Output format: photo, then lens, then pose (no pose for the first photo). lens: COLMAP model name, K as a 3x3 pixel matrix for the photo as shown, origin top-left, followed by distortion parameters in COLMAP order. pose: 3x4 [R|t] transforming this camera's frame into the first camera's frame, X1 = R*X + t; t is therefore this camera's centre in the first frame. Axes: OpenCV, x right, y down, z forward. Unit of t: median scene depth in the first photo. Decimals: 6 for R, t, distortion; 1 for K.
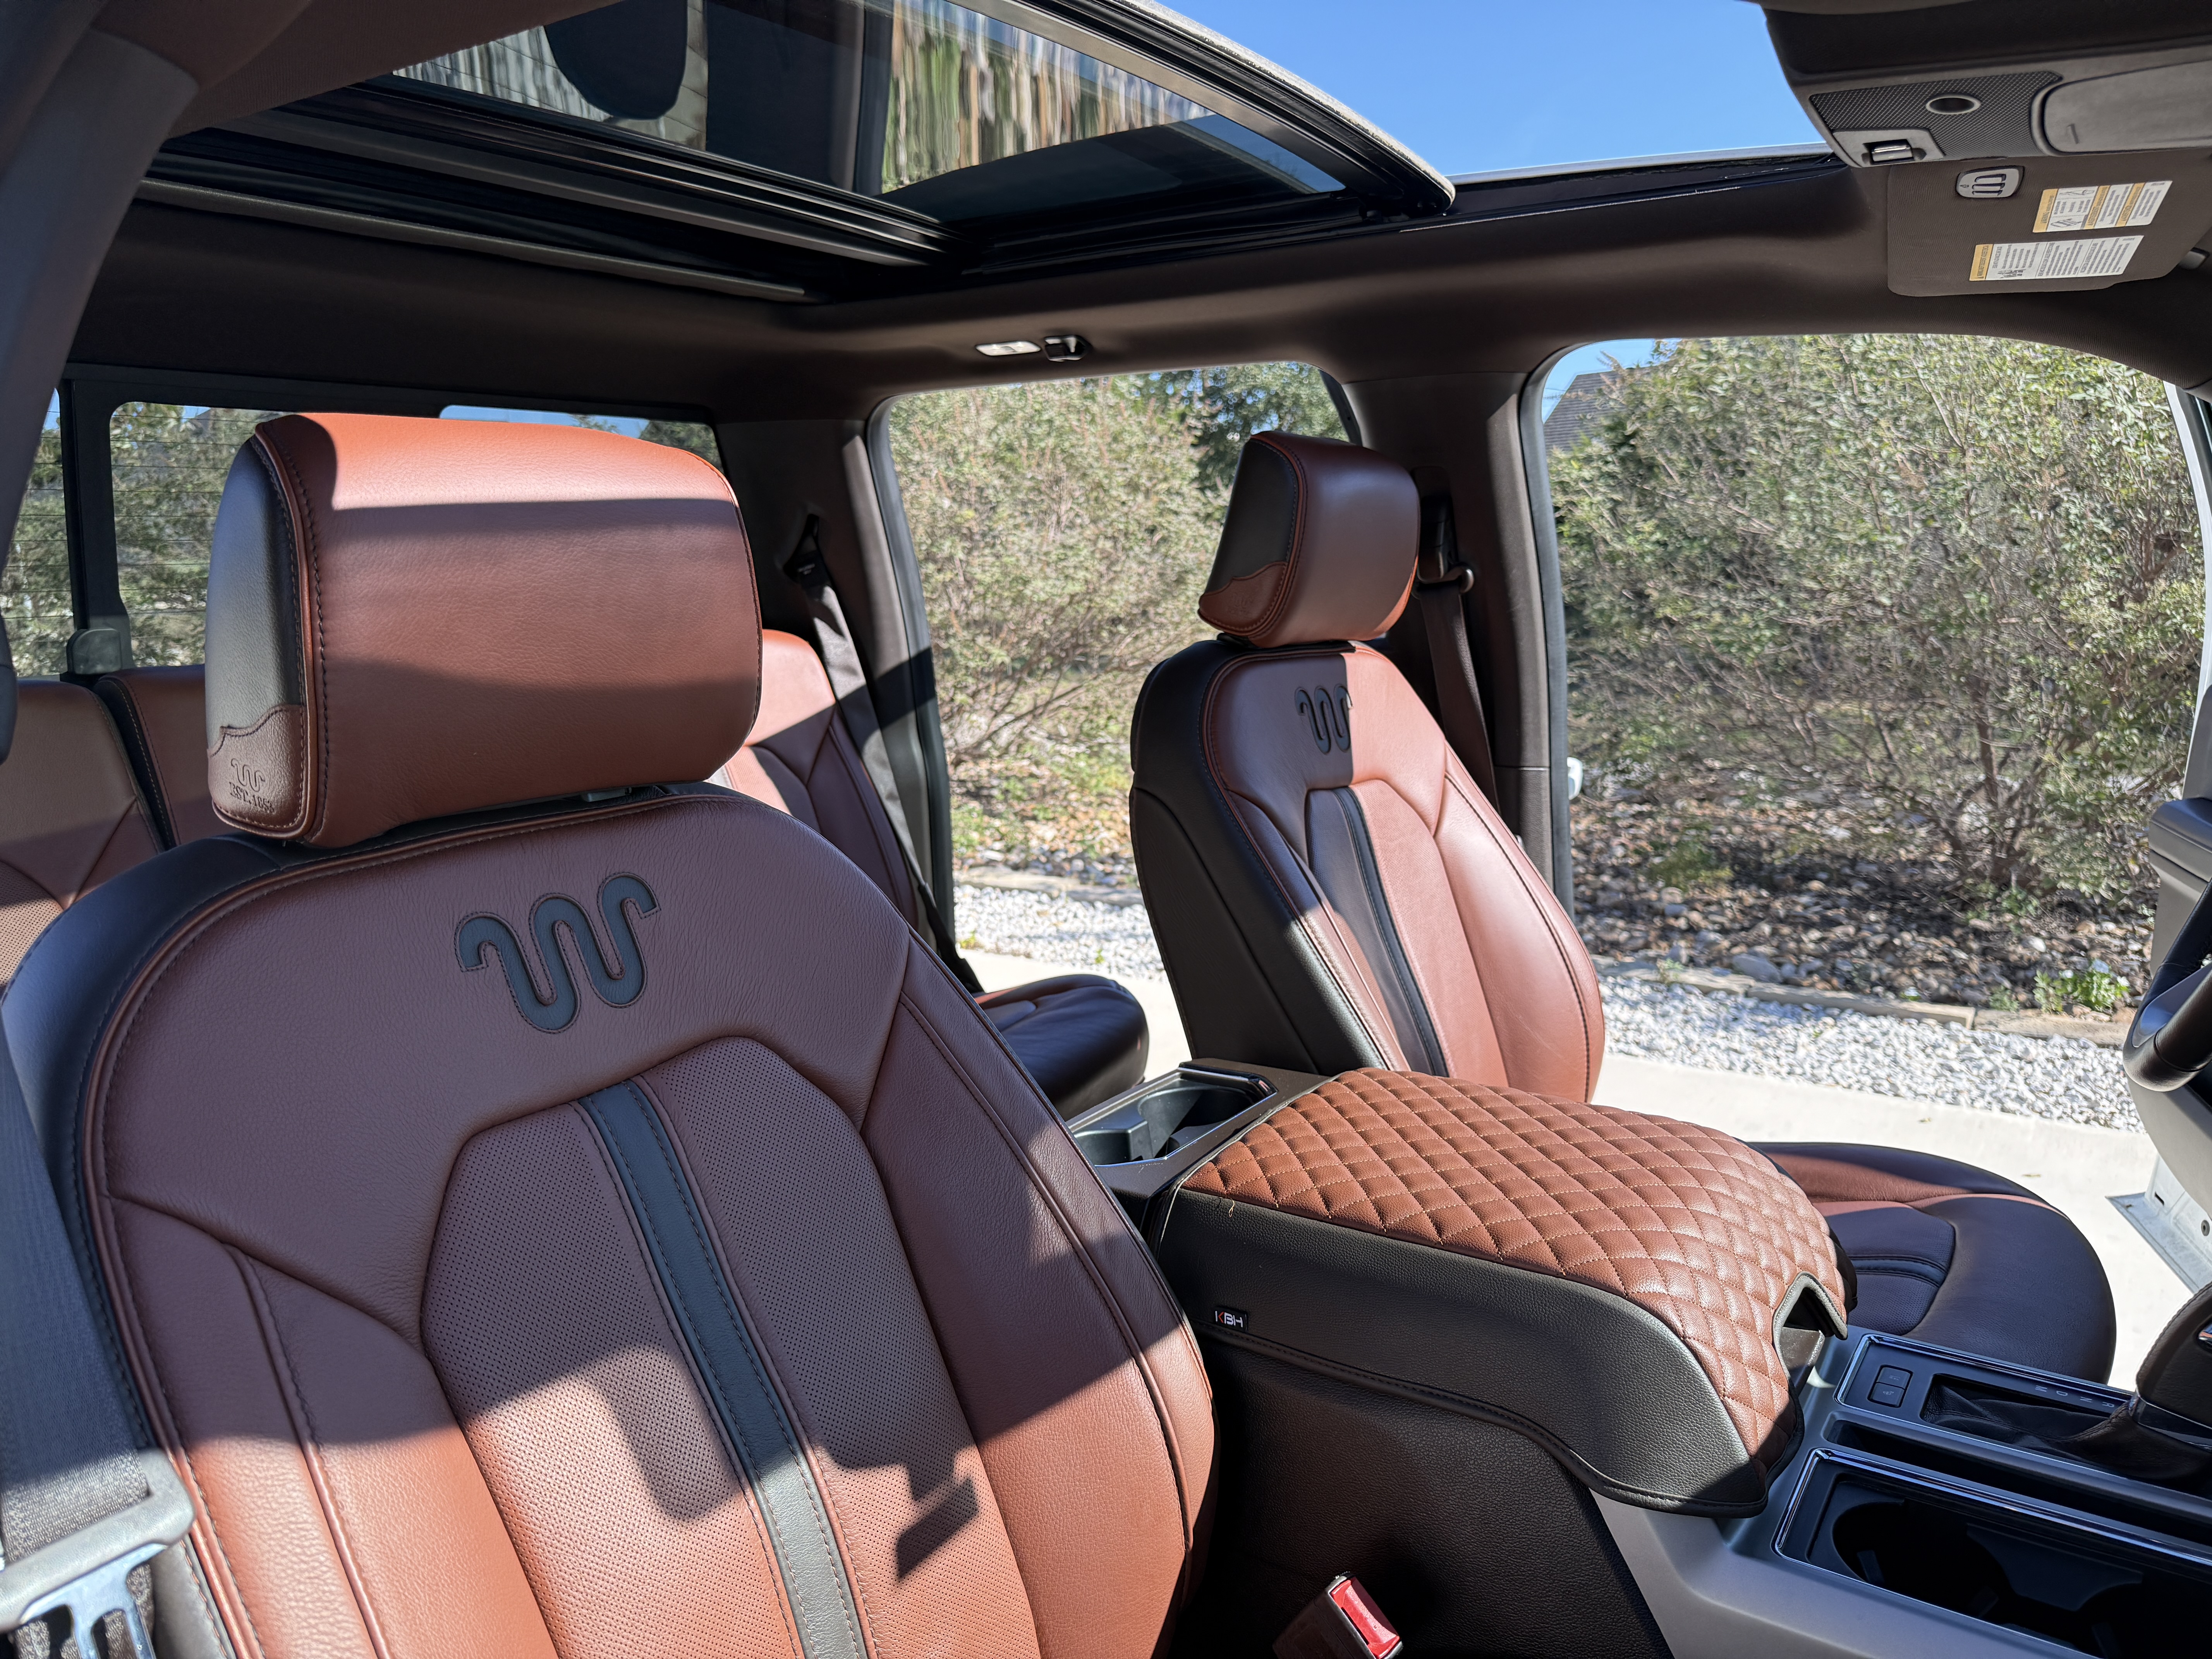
lens RADIAL K [[1575.4, 0, 1083.6], [0, 1575.4, 823.1], [0, 0, 1]] dist [0.141557, -0.240218]
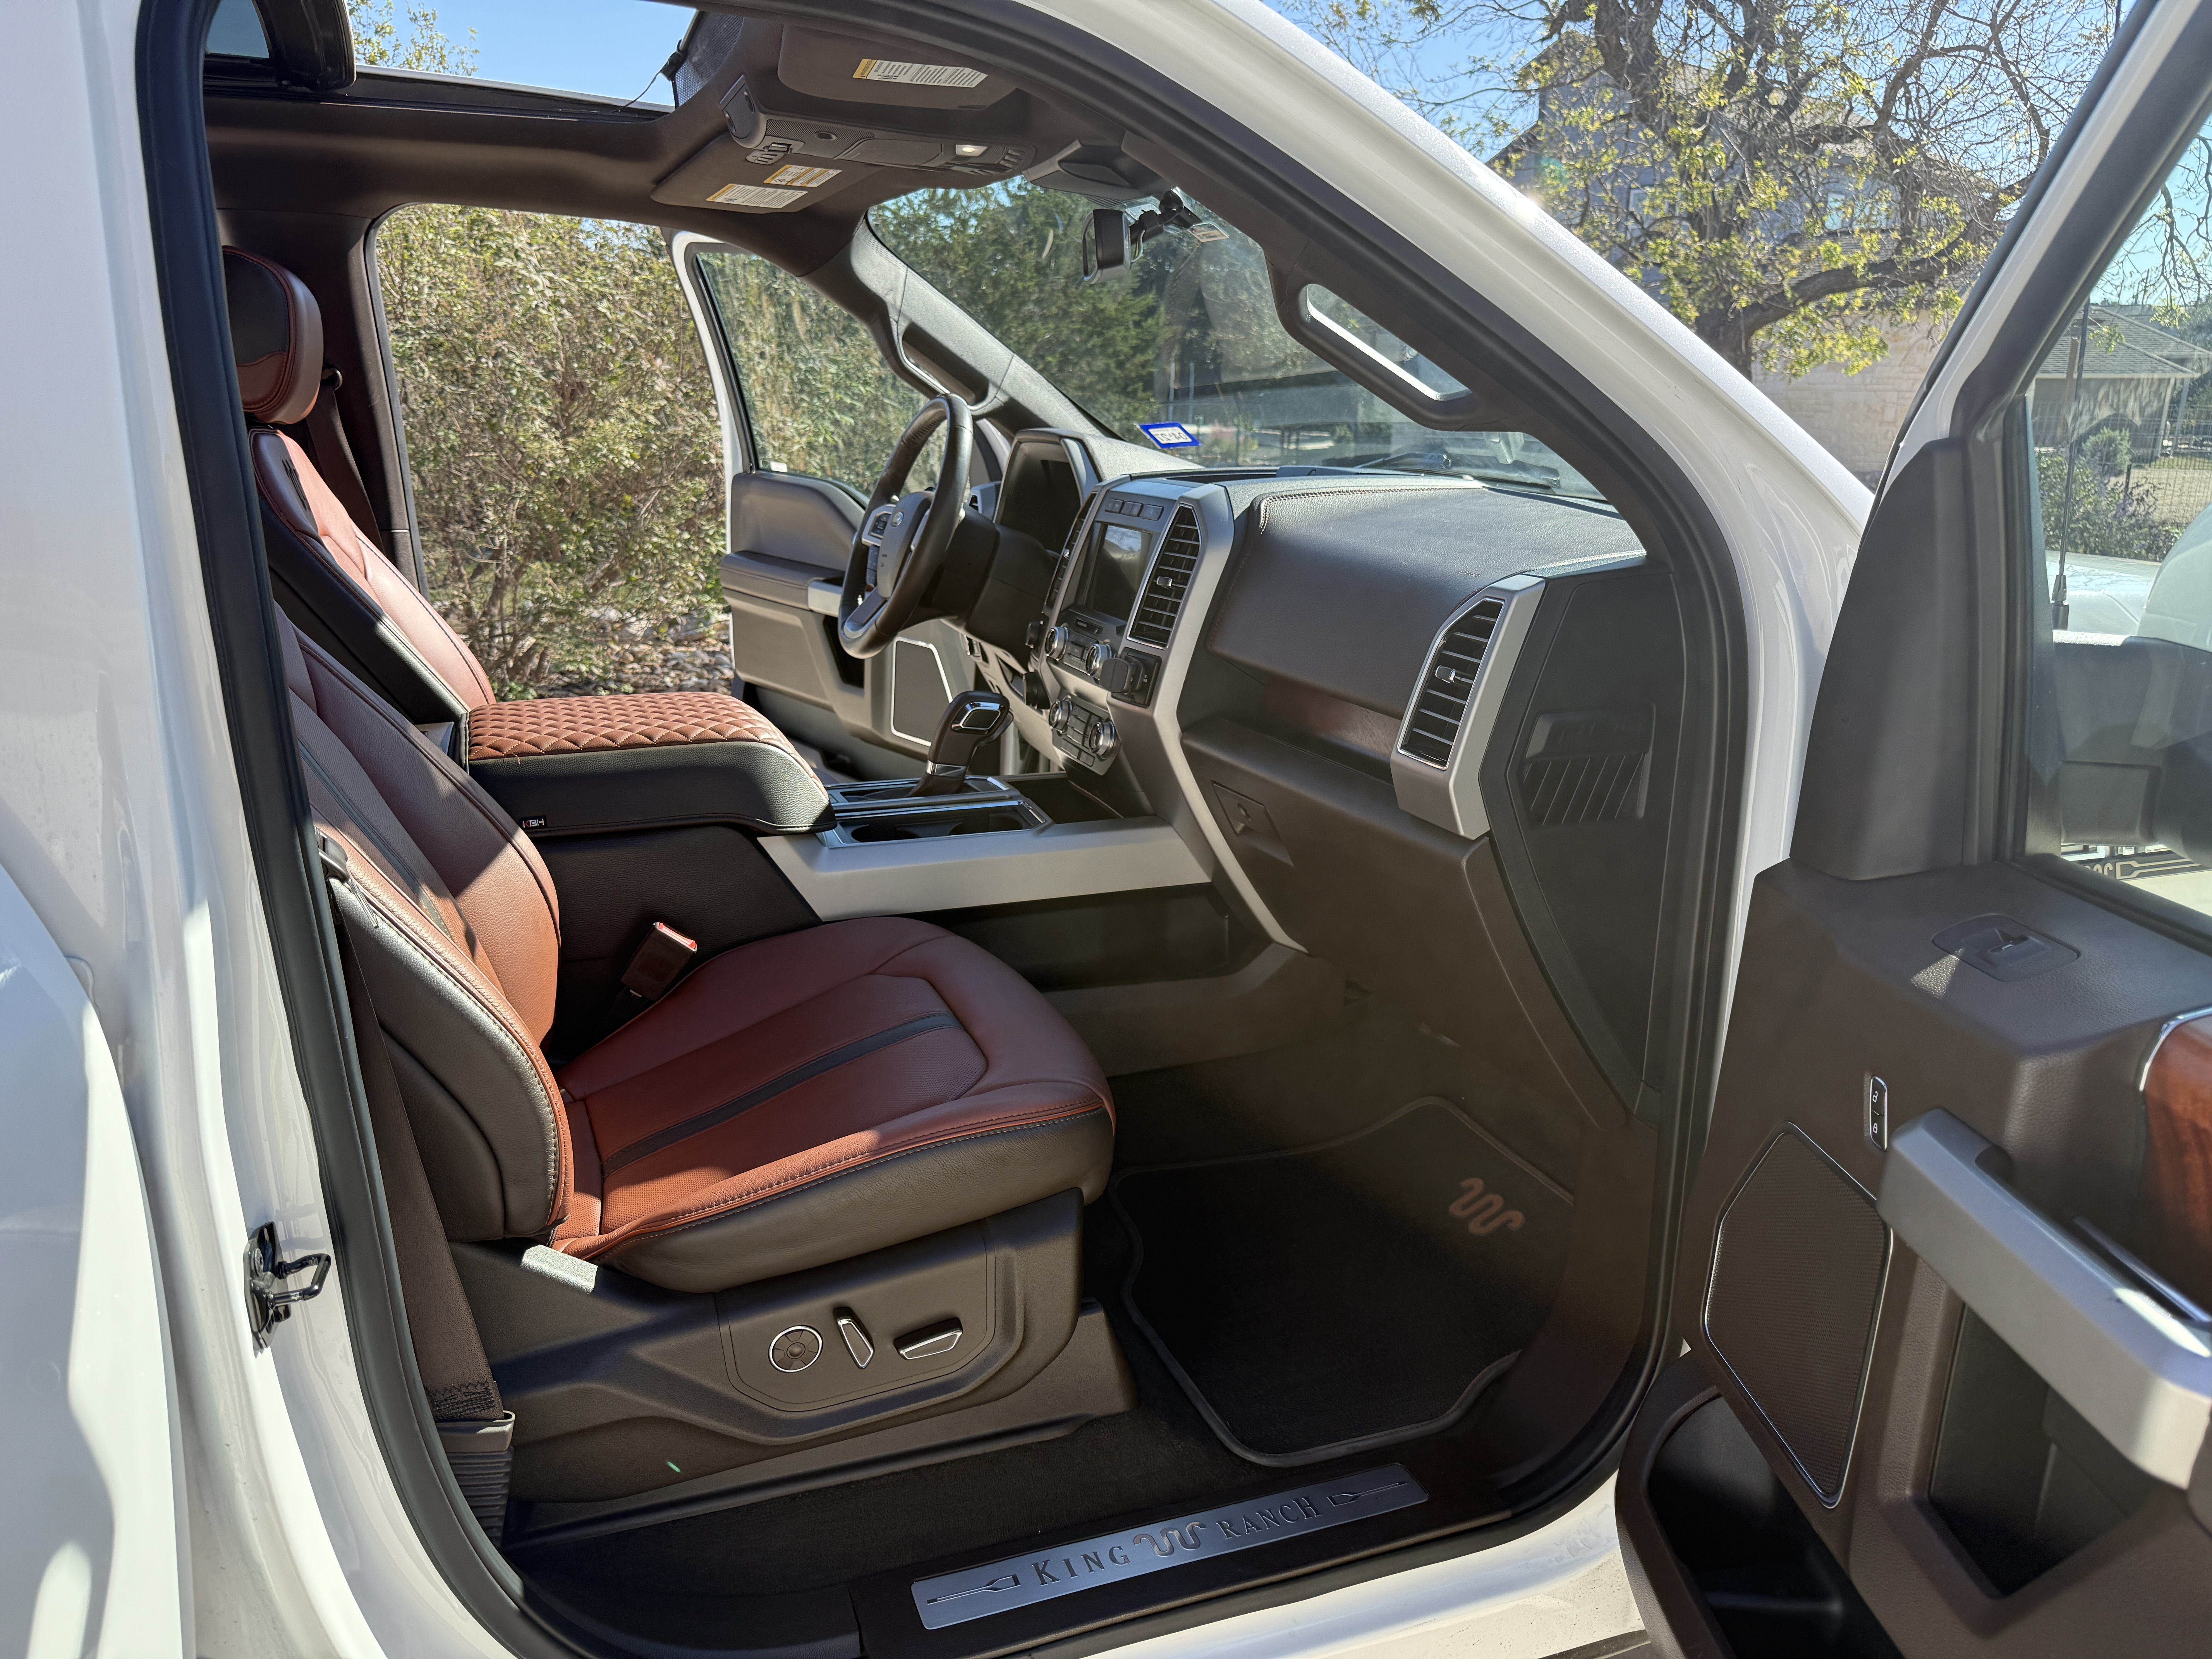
lens RADIAL K [[1575.4, 0, 1083.6], [0, 1575.4, 823.1], [0, 0, 1]] dist [0.141557, -0.240218]
pose [[0.584961, -0.181422, 0.790510, -0.765933], [0.112232, 0.983391, 0.142639, 0.124194], [-0.803259, 0.005282, 0.595607, -0.374513]]
